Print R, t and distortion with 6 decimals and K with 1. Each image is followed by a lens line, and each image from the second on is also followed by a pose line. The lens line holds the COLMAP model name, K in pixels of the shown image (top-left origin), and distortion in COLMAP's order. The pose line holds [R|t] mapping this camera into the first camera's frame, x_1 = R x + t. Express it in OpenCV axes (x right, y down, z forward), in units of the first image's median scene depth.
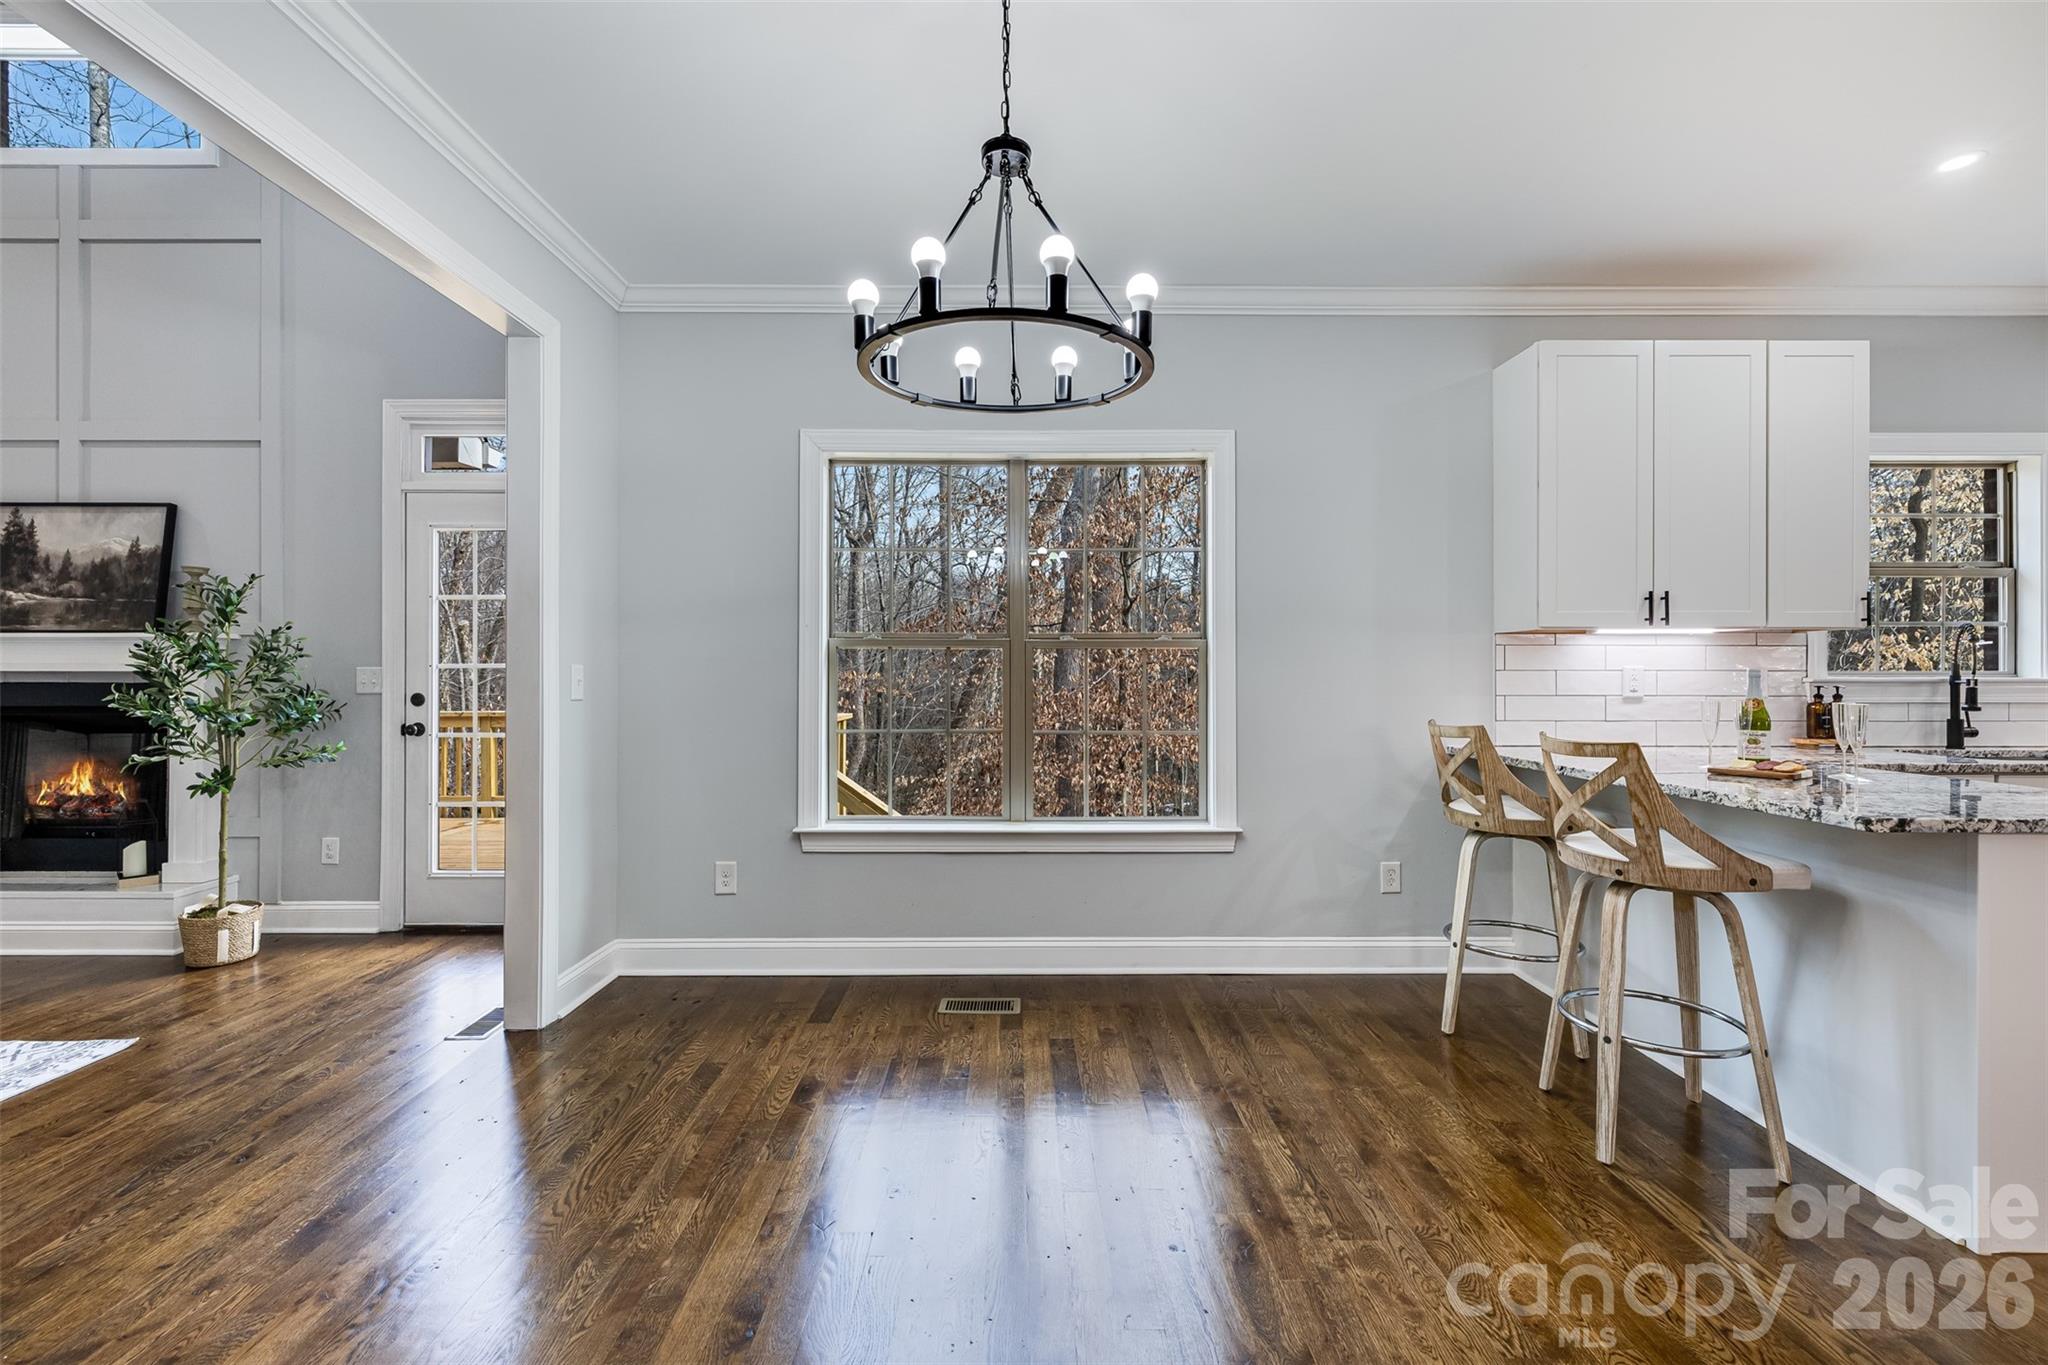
lens RADIAL K [[872.1, 0, 1026.3], [0, 872.1, 670.1], [0, 0, 1]] dist [0.002875, 0.000295]
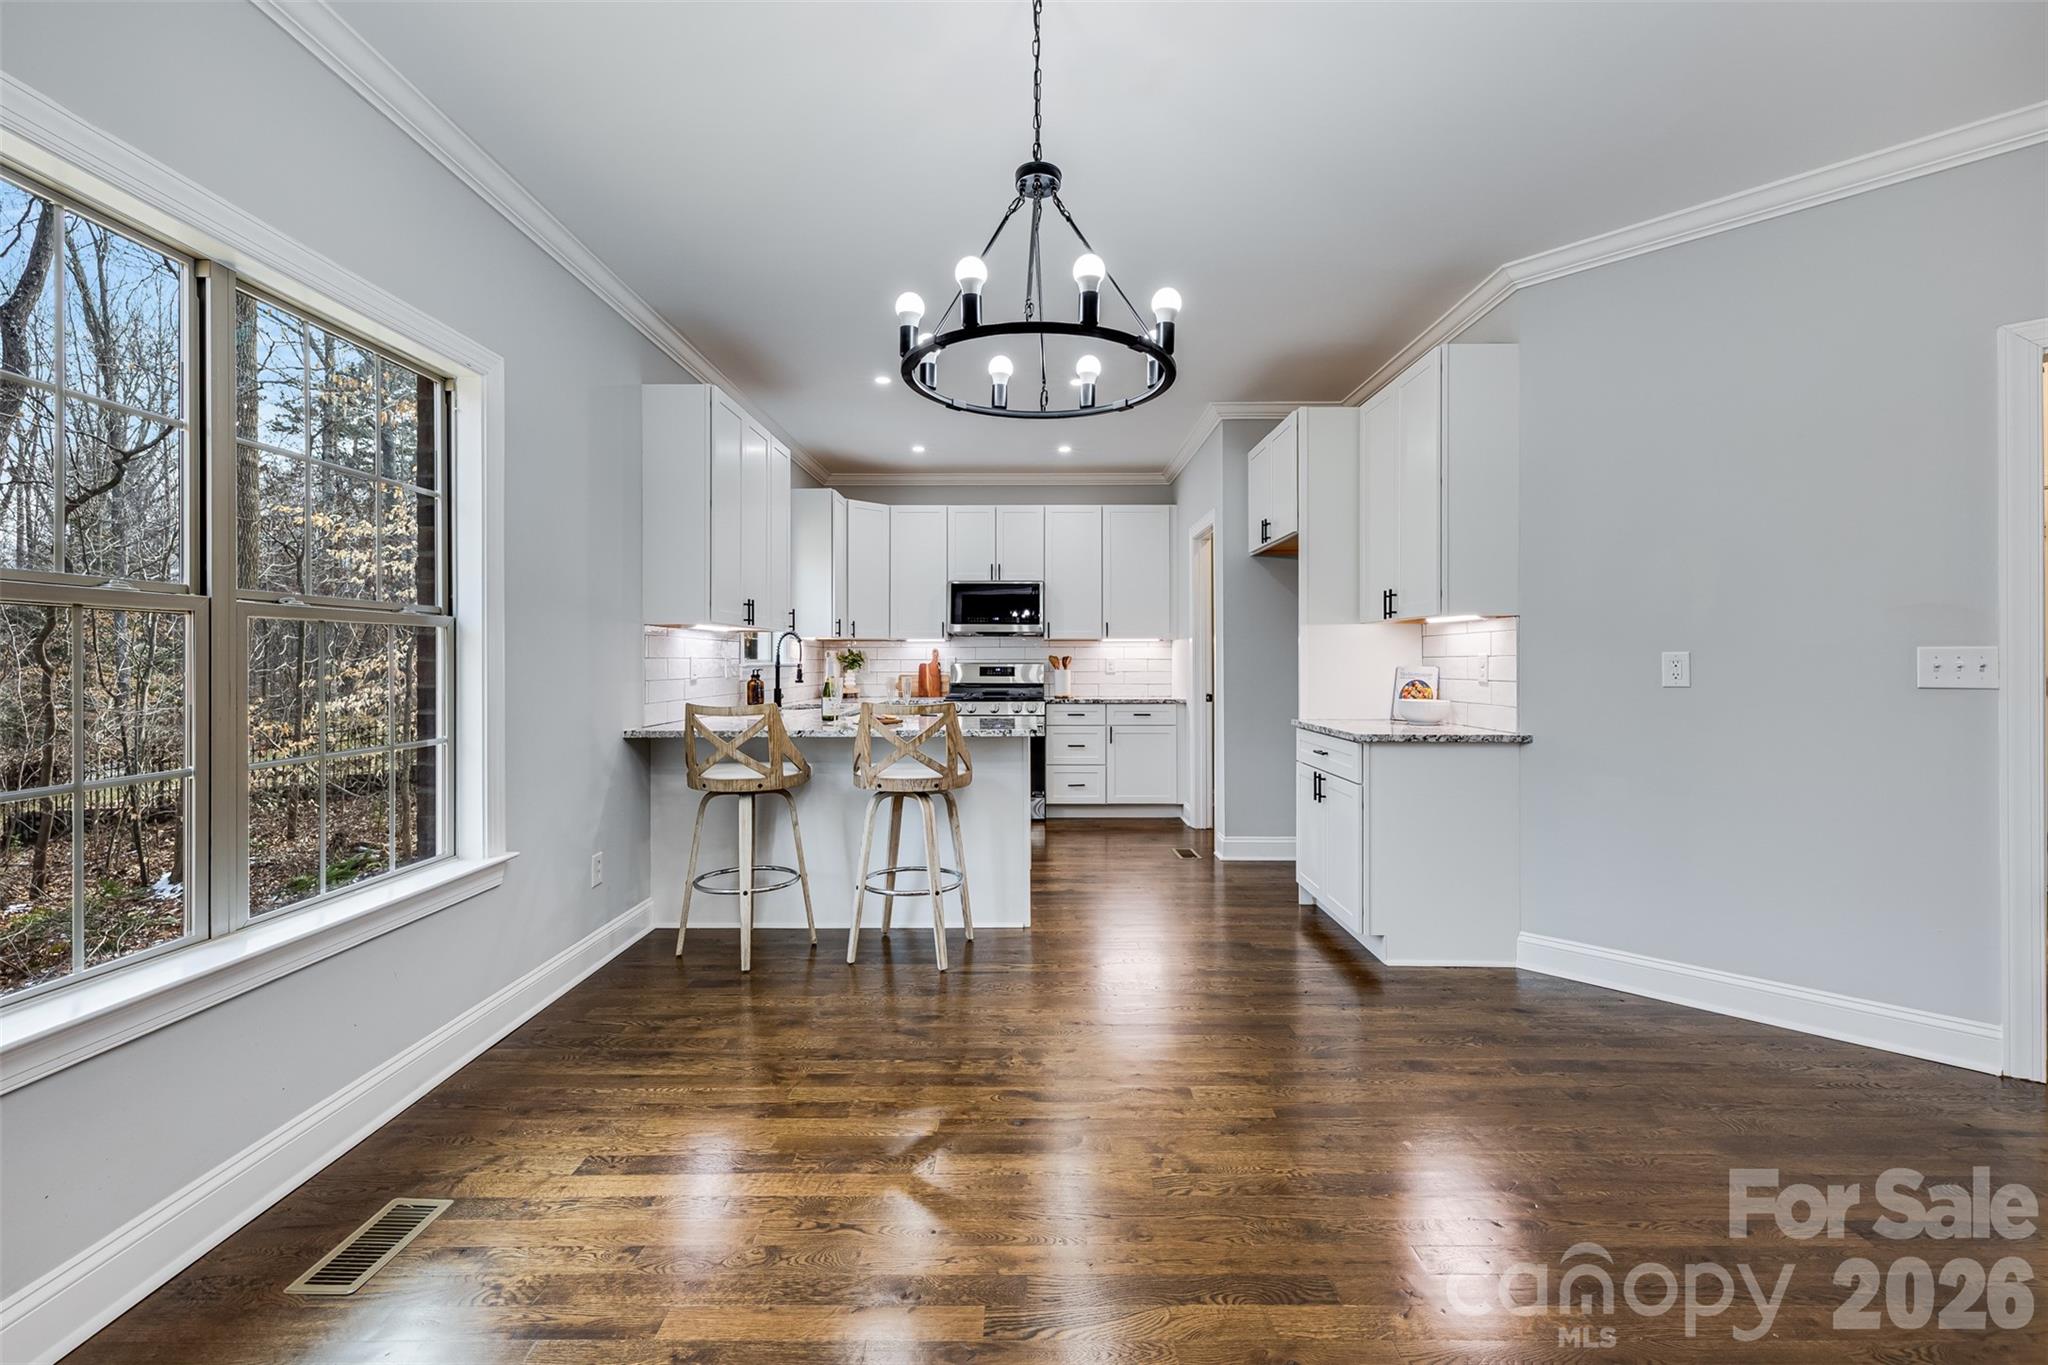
lens RADIAL K [[872.1, 0, 1031.7], [0, 872.1, 665.9], [0, 0, 1]] dist [0.002875, 0.000295]
pose [[0.005610, -0.006945, 0.999960, -0.595960], [-0.002337, 0.999973, 0.006958, 0.001402], [-0.999982, -0.002376, 0.005594, 0.543832]]
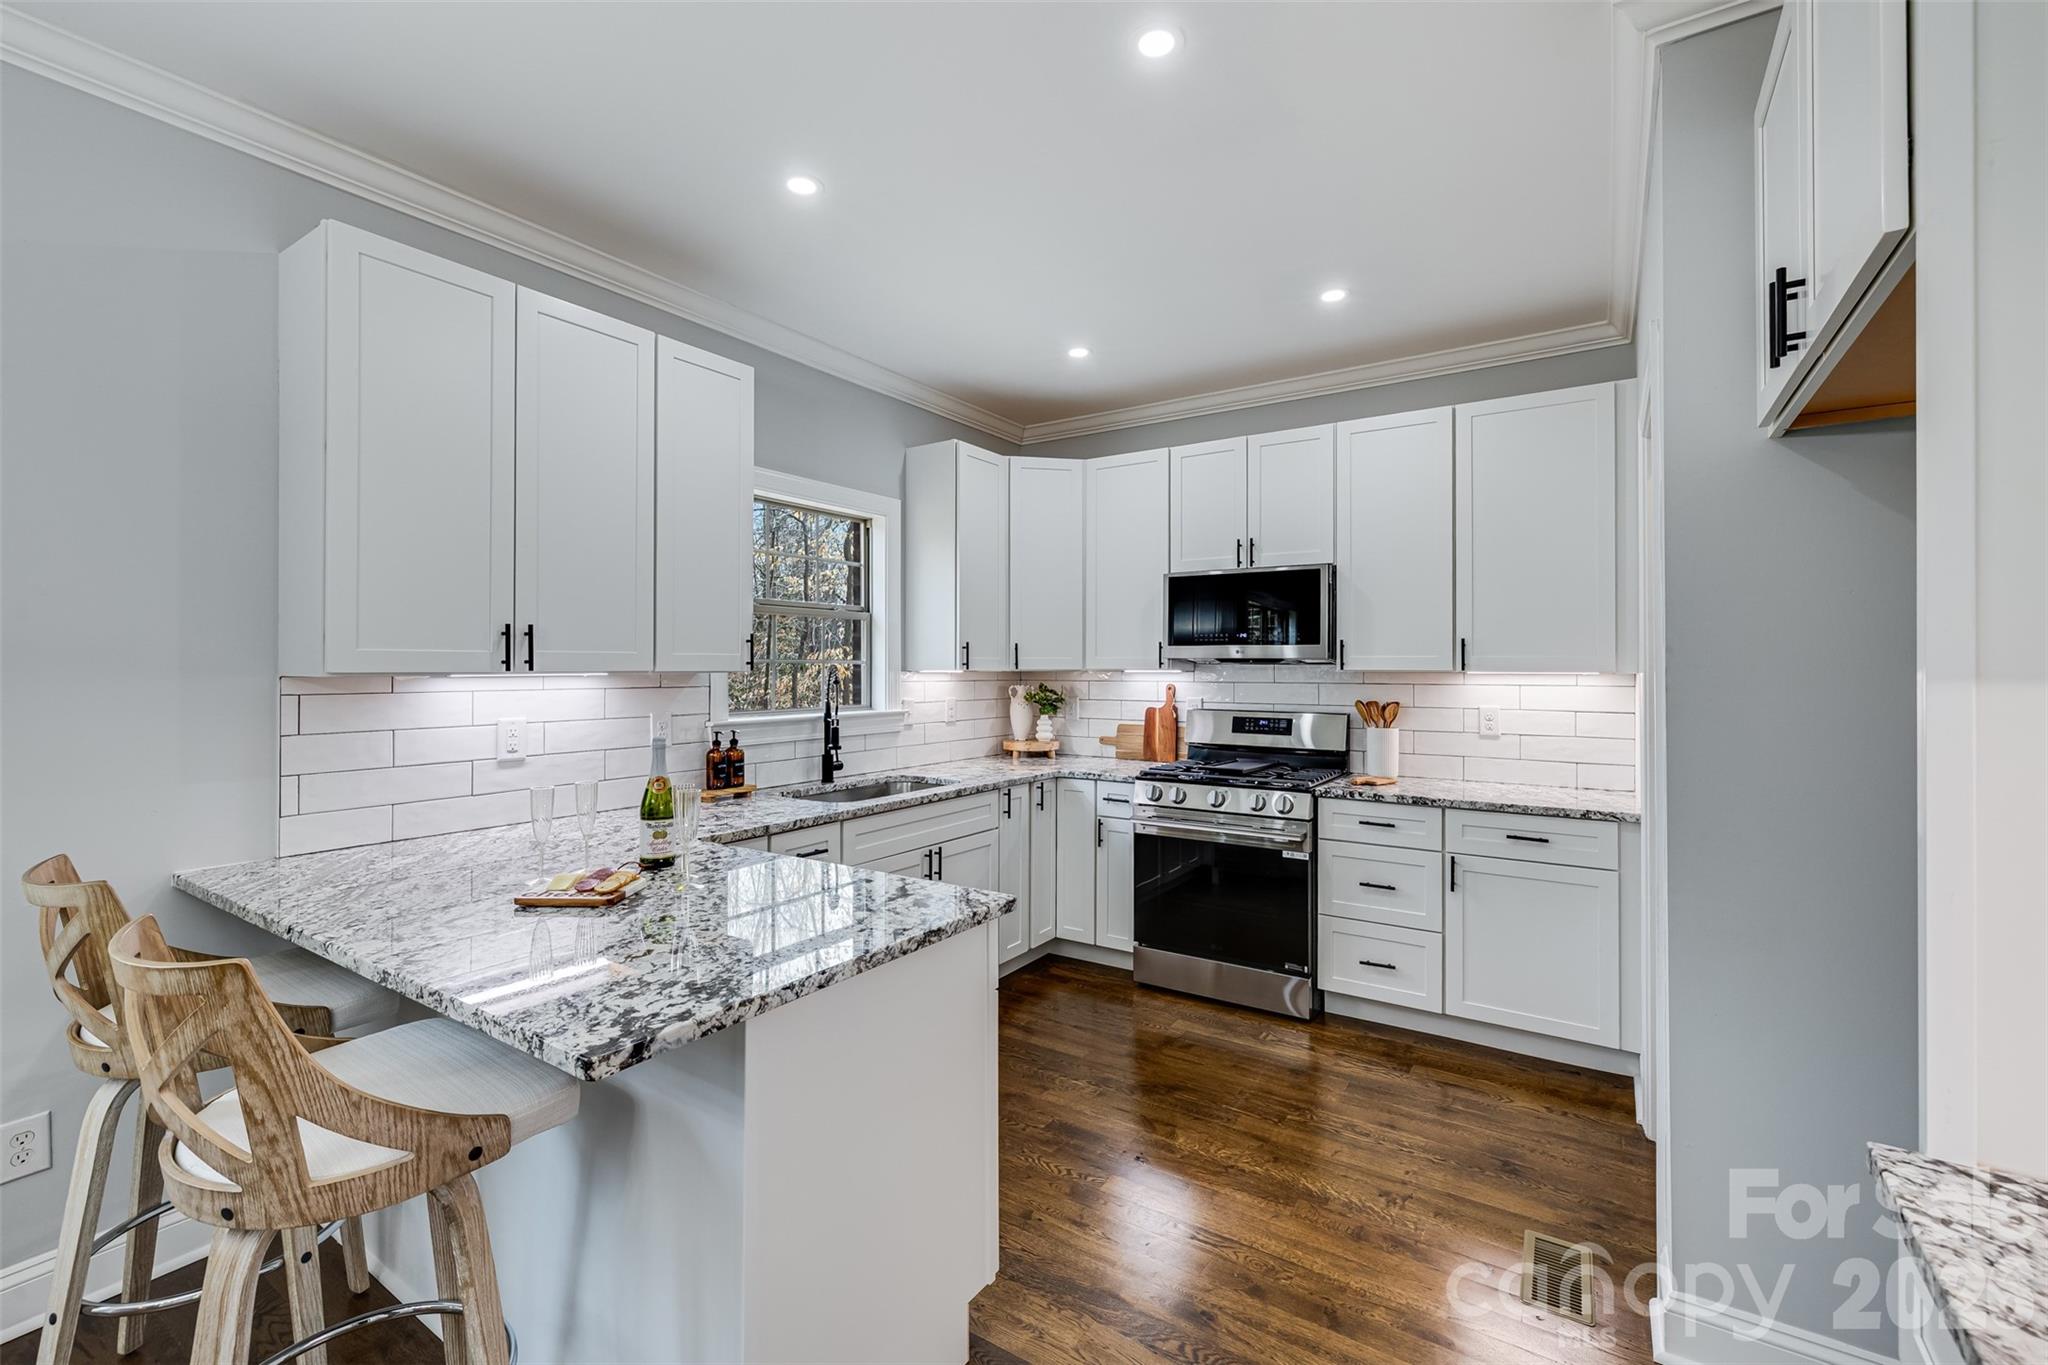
lens RADIAL K [[872.1, 0, 1029.1], [0, 872.1, 667.2], [0, 0, 1]] dist [0.002875, 0.000295]
pose [[0.558588, -0.001759, 0.829443, 0.345261], [-0.000858, 0.999996, 0.002699, -0.055655], [-0.829445, -0.002220, 0.558585, 0.224928]]
